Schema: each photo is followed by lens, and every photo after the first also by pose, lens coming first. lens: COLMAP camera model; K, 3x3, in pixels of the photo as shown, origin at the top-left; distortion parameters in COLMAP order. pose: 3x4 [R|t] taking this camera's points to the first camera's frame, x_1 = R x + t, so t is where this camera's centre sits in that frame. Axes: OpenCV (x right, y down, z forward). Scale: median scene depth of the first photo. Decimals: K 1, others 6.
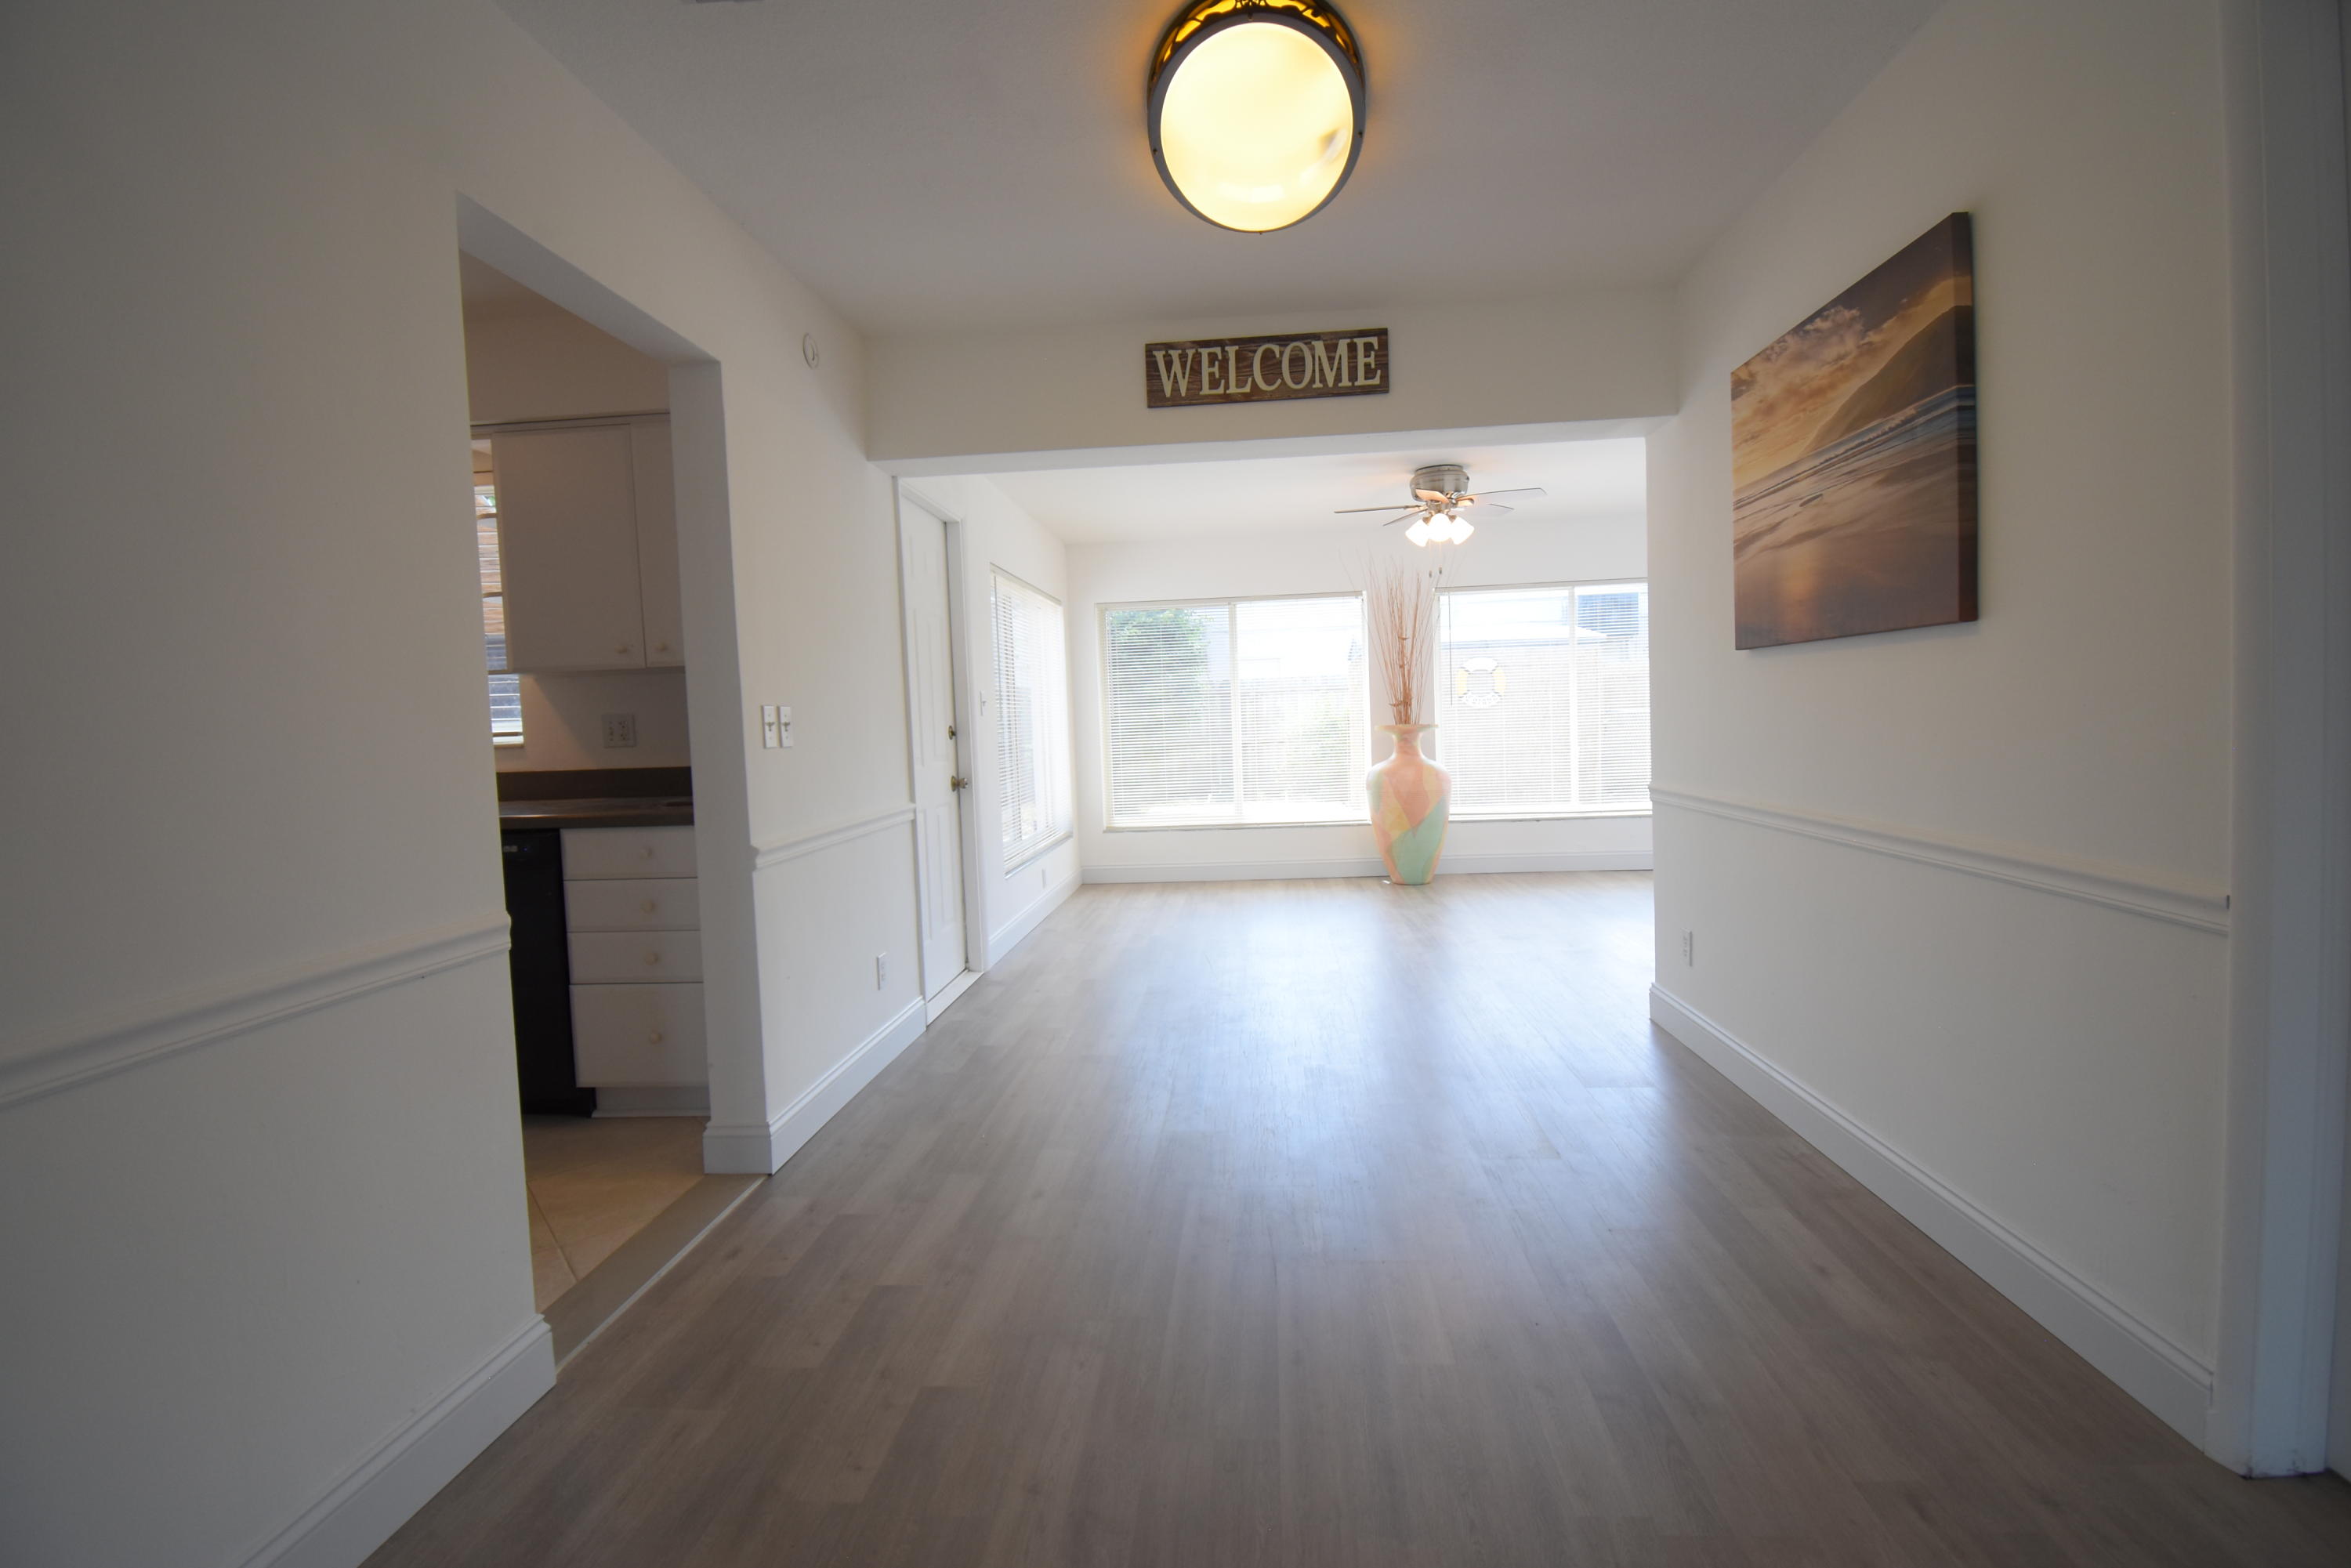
lens RADIAL K [[1029.1, 0, 1184.0], [0, 1029.1, 768.7], [0, 0, 1]] dist [0.024496, -0.030638]
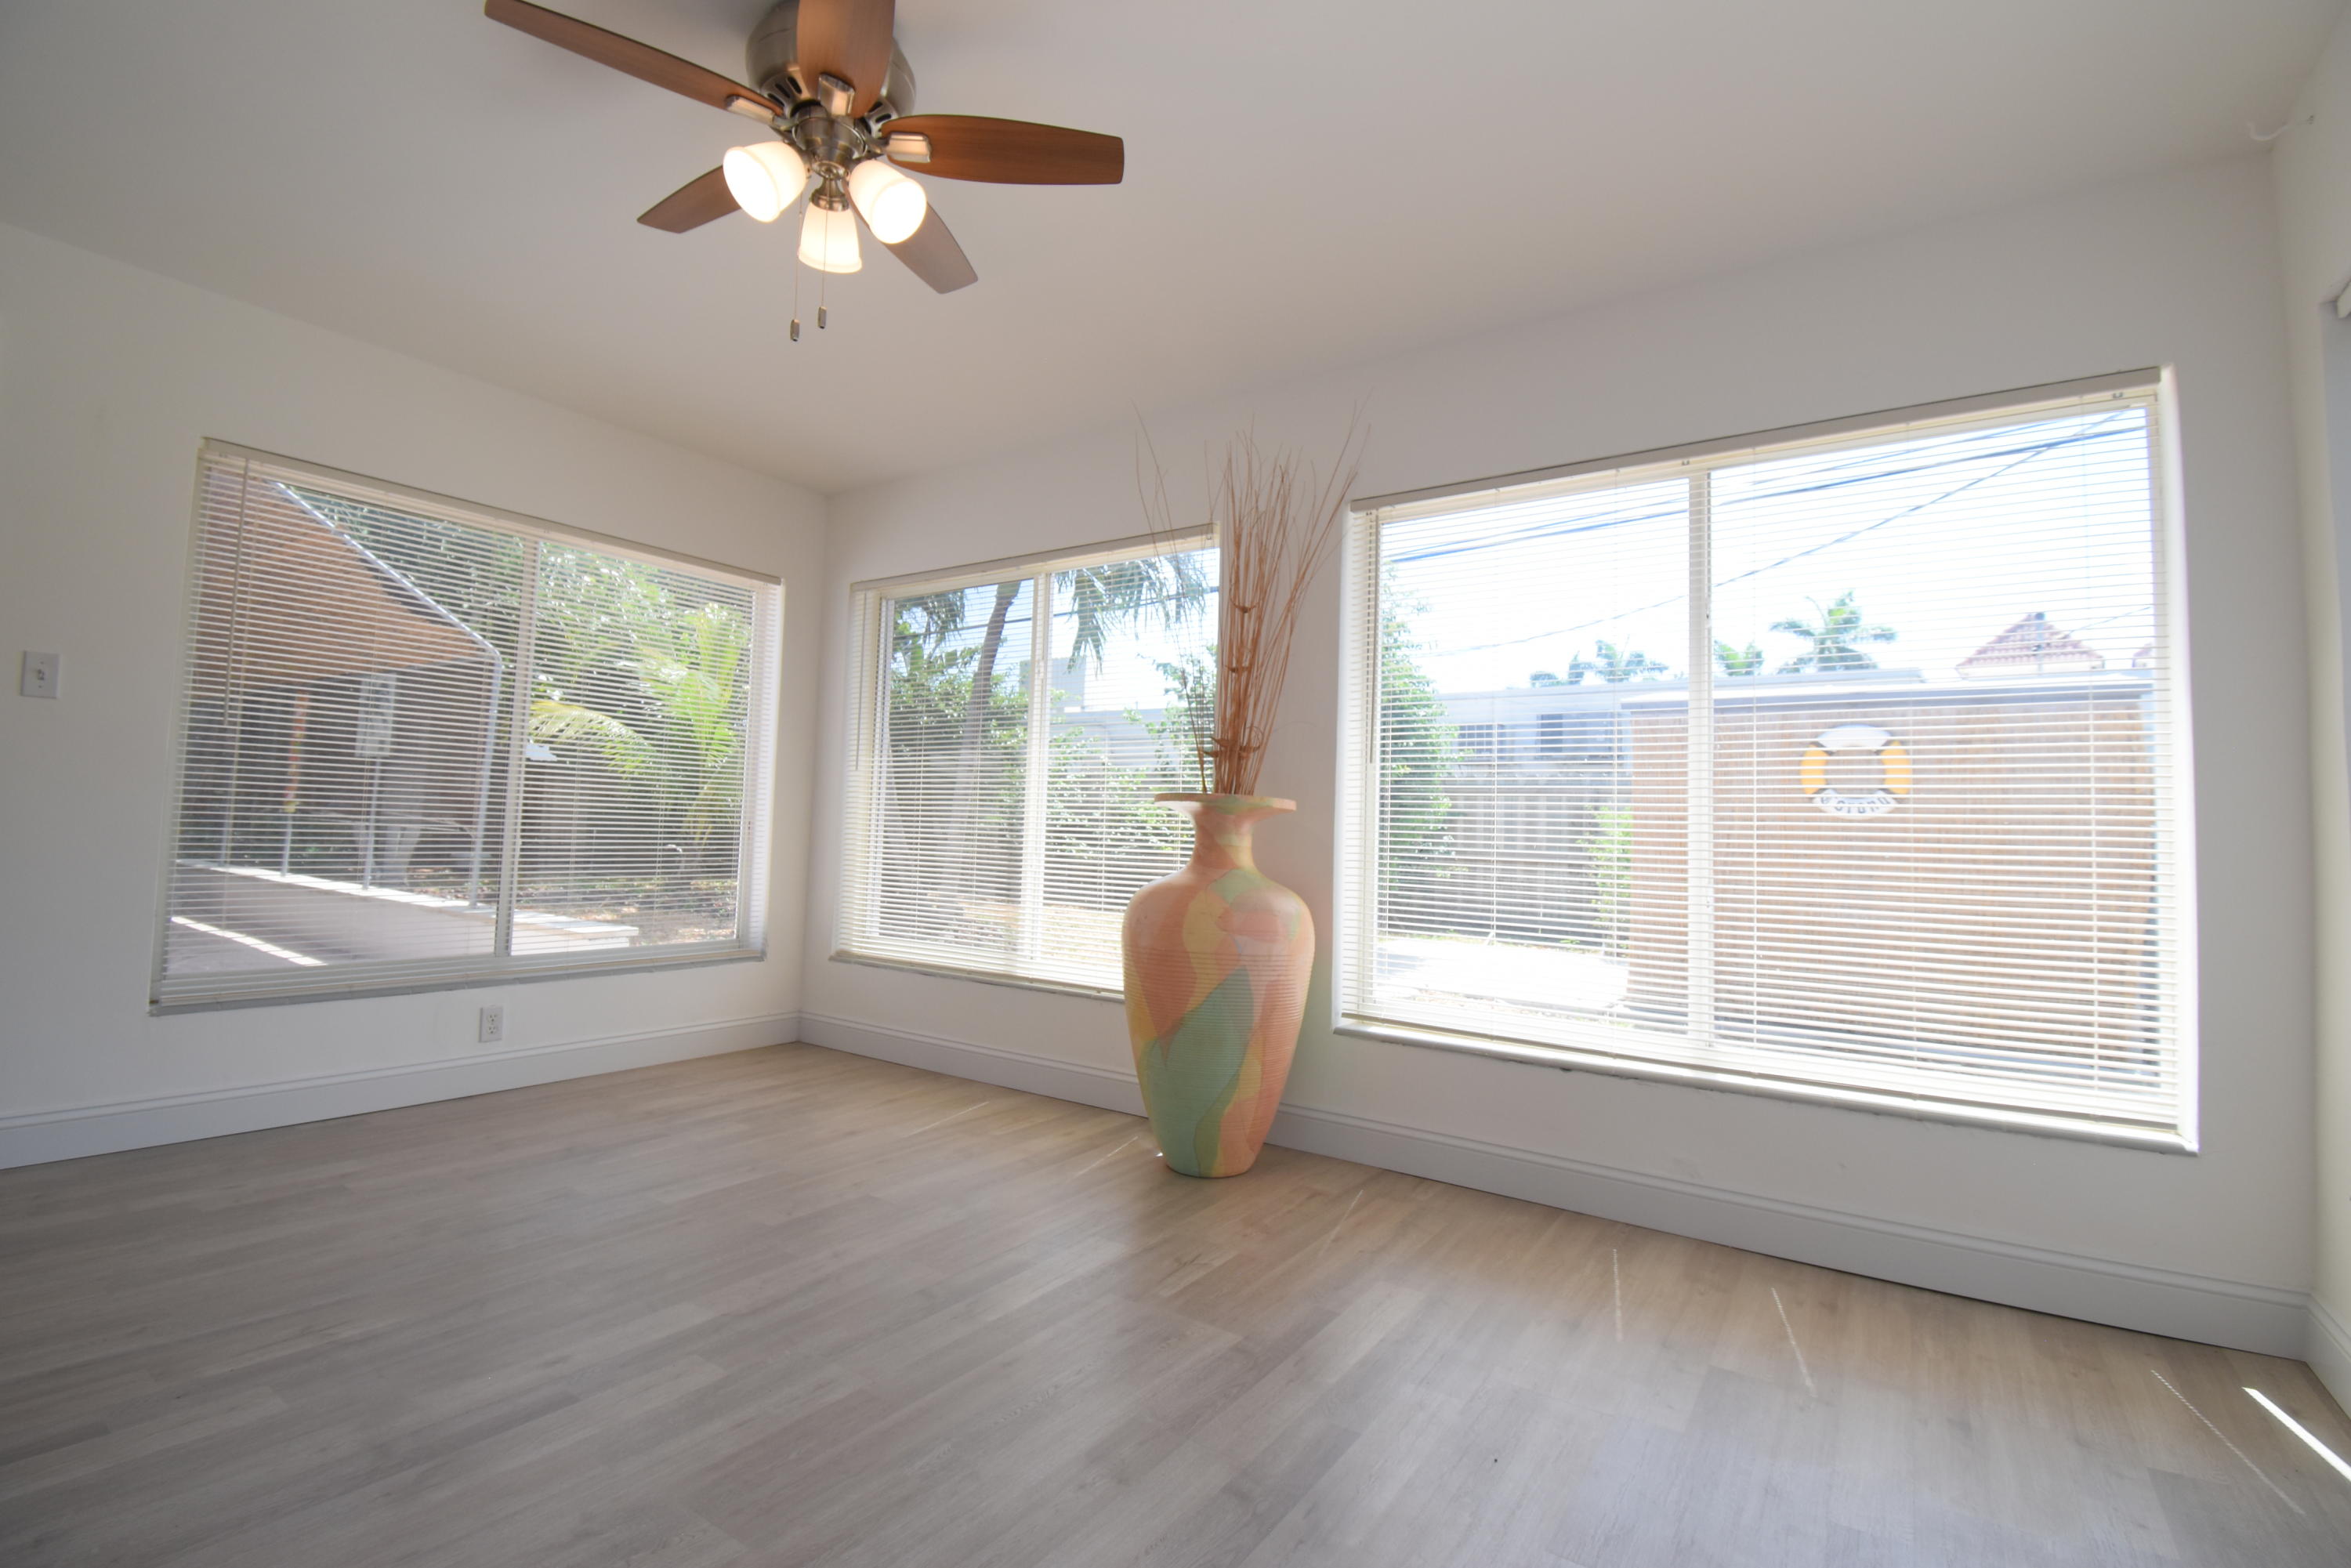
lens RADIAL K [[1050.7, 0, 1158.9], [0, 1050.7, 766.2], [0, 0, 1]] dist [0.018201, -0.023019]
pose [[0.862906, 0.030613, -0.504436, 0.769385], [-0.086930, 0.992277, -0.088487, -0.024223], [0.497831, 0.120207, 0.858903, 1.092595]]
